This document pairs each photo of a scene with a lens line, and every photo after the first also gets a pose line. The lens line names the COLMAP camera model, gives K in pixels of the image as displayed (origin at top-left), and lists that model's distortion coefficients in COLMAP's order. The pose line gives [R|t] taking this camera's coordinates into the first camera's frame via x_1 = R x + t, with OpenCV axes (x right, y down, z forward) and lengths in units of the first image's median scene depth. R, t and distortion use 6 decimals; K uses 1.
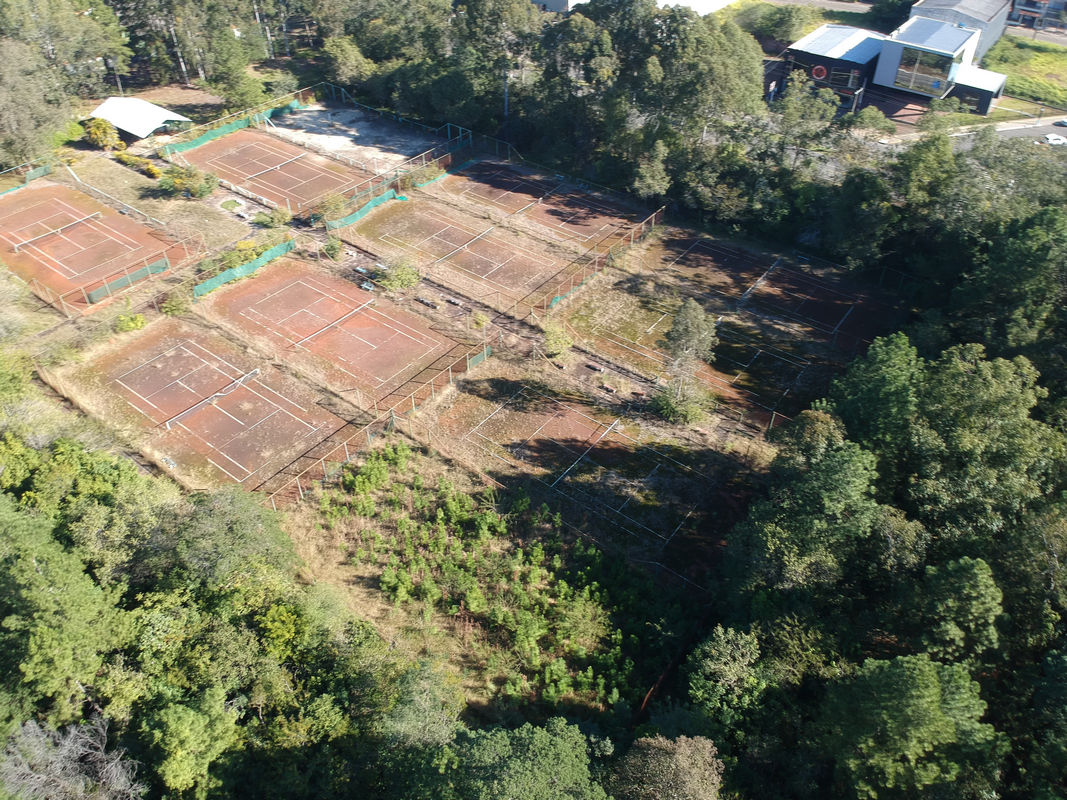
lens RADIAL K [[787.8, 0, 519.8], [0, 787.8, 398.4], [0, 0, 1]] dist [0.089343, -0.171735]
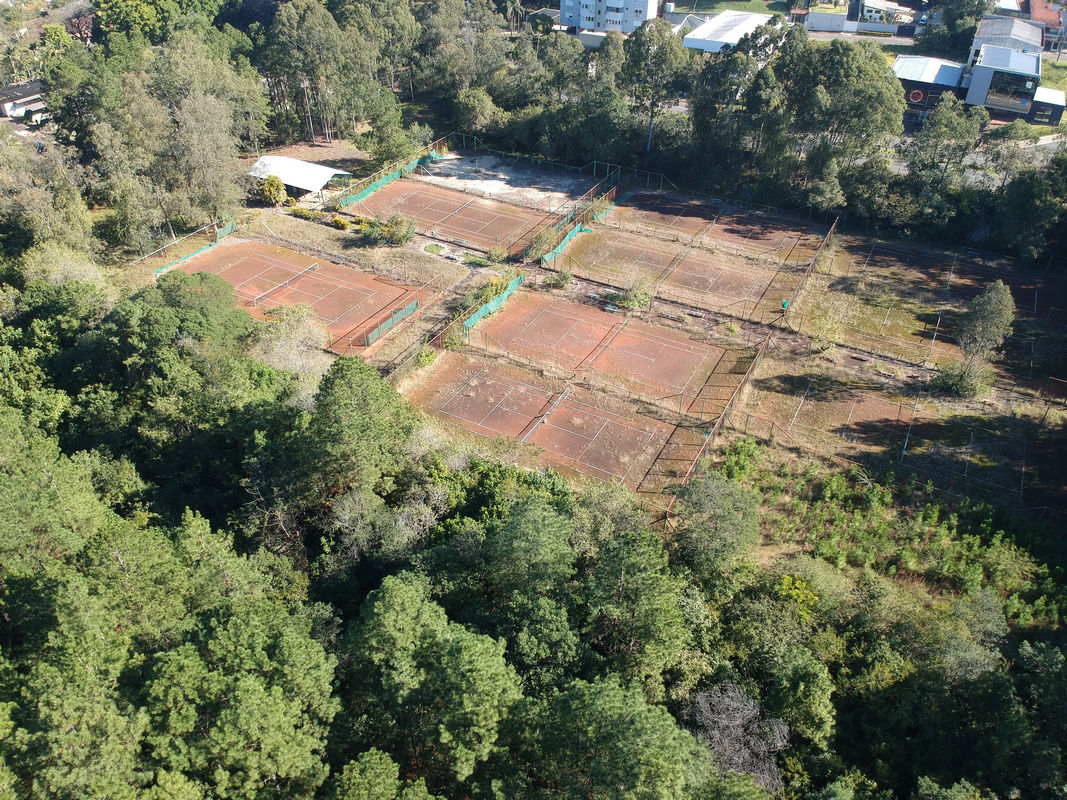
lens RADIAL K [[781.6, 0, 528.7], [0, 781.6, 393.6], [0, 0, 1]] dist [0.084897, -0.153715]
pose [[0.990144, -0.095744, 0.102216, -0.377527], [0.101809, 0.993234, -0.055858, 0.018619], [-0.096177, 0.065714, 0.993193, -0.028054]]
